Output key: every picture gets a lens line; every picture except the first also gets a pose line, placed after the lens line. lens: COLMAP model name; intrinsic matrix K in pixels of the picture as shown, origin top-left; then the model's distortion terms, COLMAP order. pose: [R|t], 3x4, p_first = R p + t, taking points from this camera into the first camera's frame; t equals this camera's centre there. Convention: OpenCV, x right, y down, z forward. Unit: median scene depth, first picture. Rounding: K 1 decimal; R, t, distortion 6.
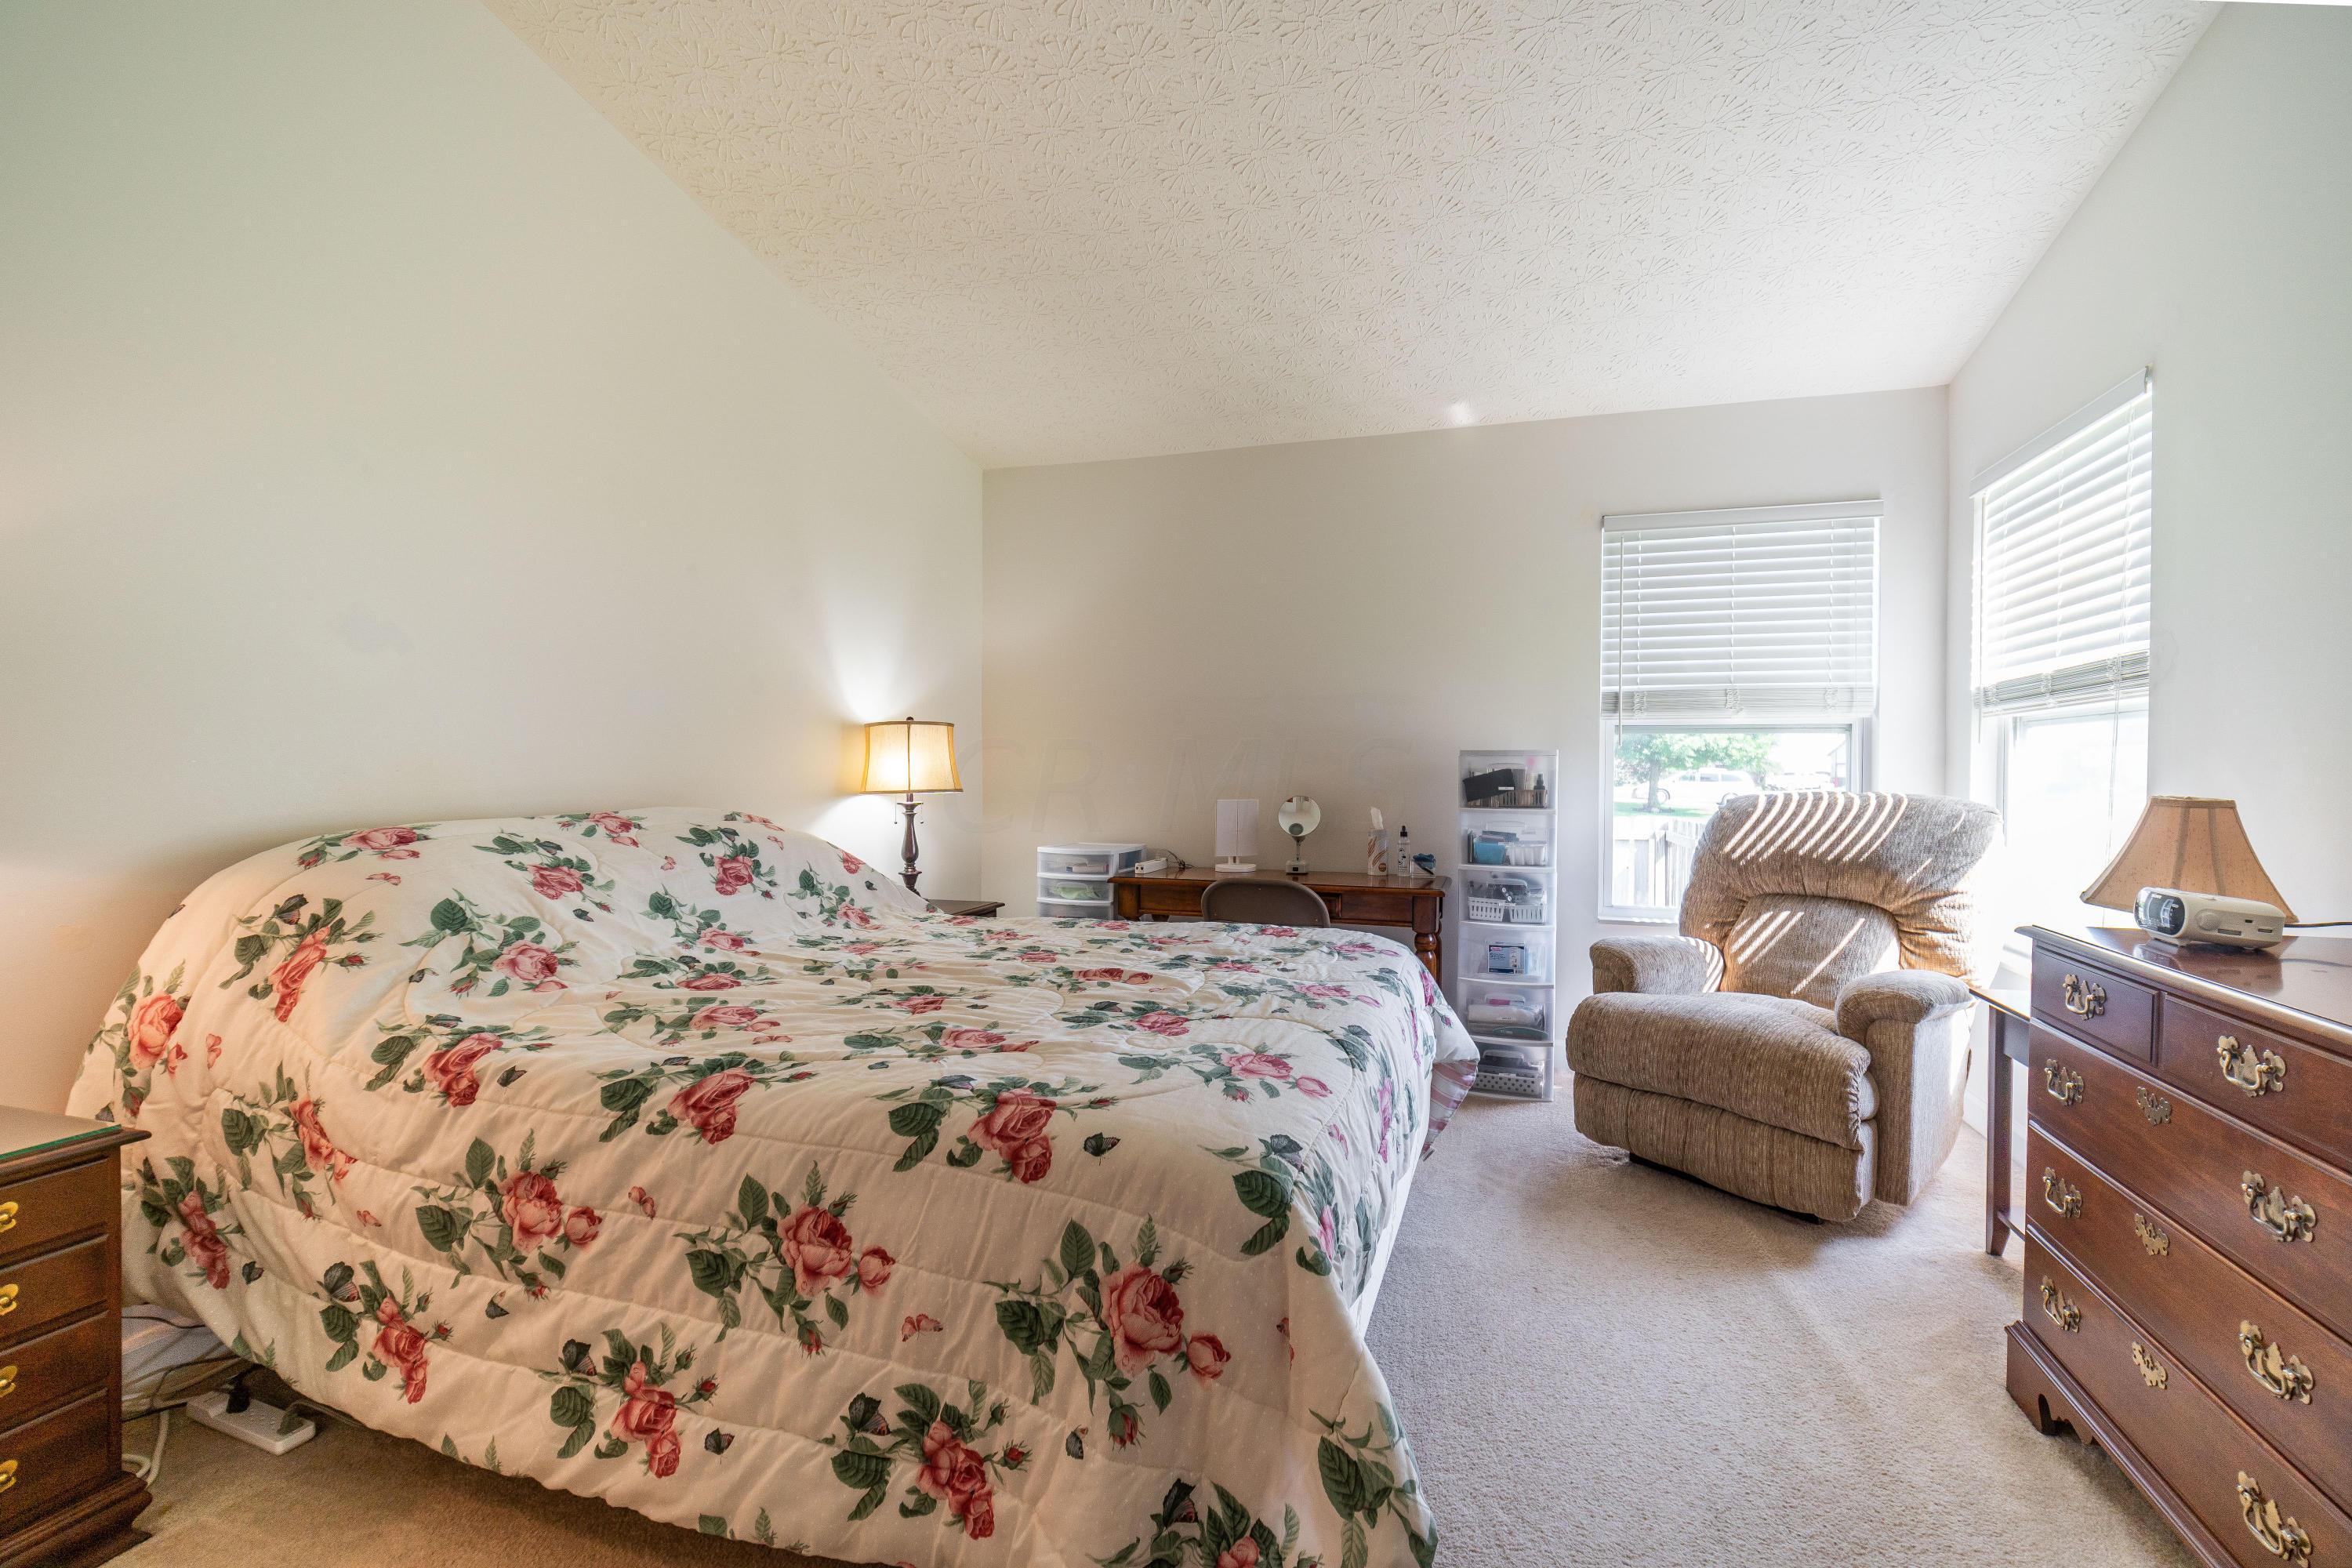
lens RADIAL K [[931.6, 0, 1196.6], [0, 931.6, 786.0], [0, 0, 1]] dist [0.002562, -0.000314]
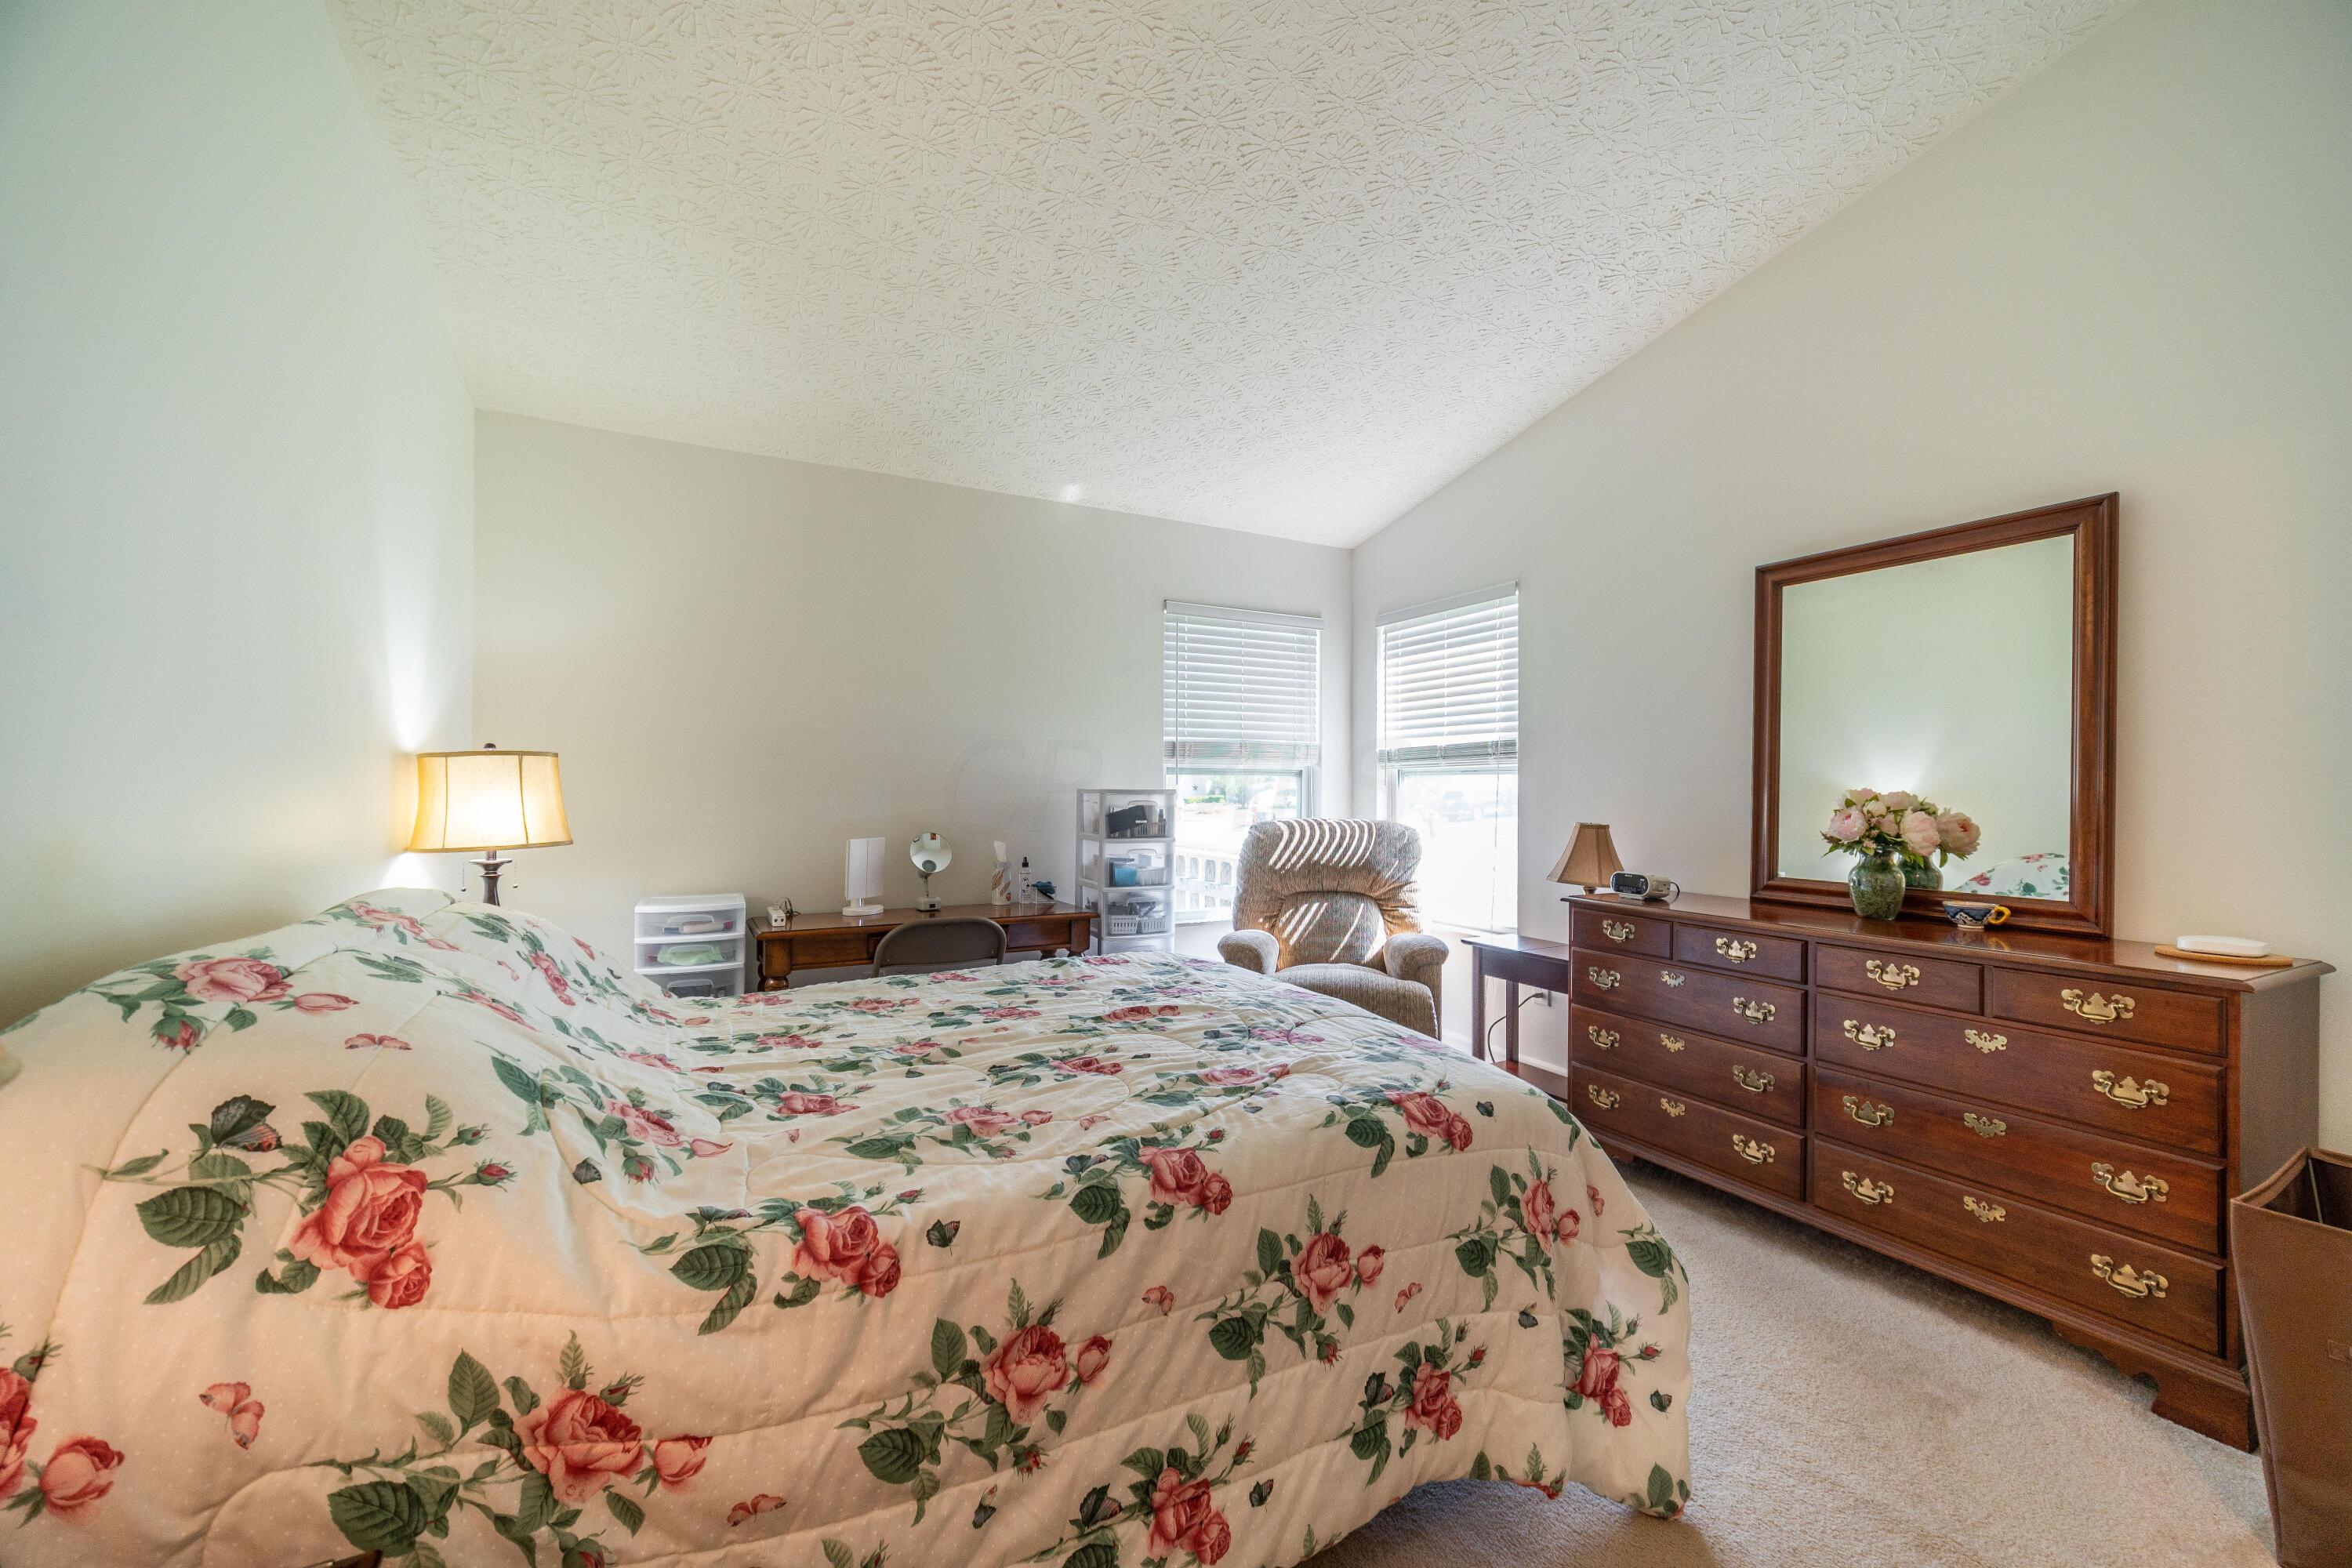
lens RADIAL K [[932.3, 0, 1177.5], [0, 932.3, 789.2], [0, 0, 1]] dist [-0.002187, -0.000167]
pose [[0.716494, -0.001368, 0.697592, -0.694711], [0.013075, 0.999849, -0.011469, -0.036856], [-0.697471, 0.017339, 0.716403, 0.165658]]
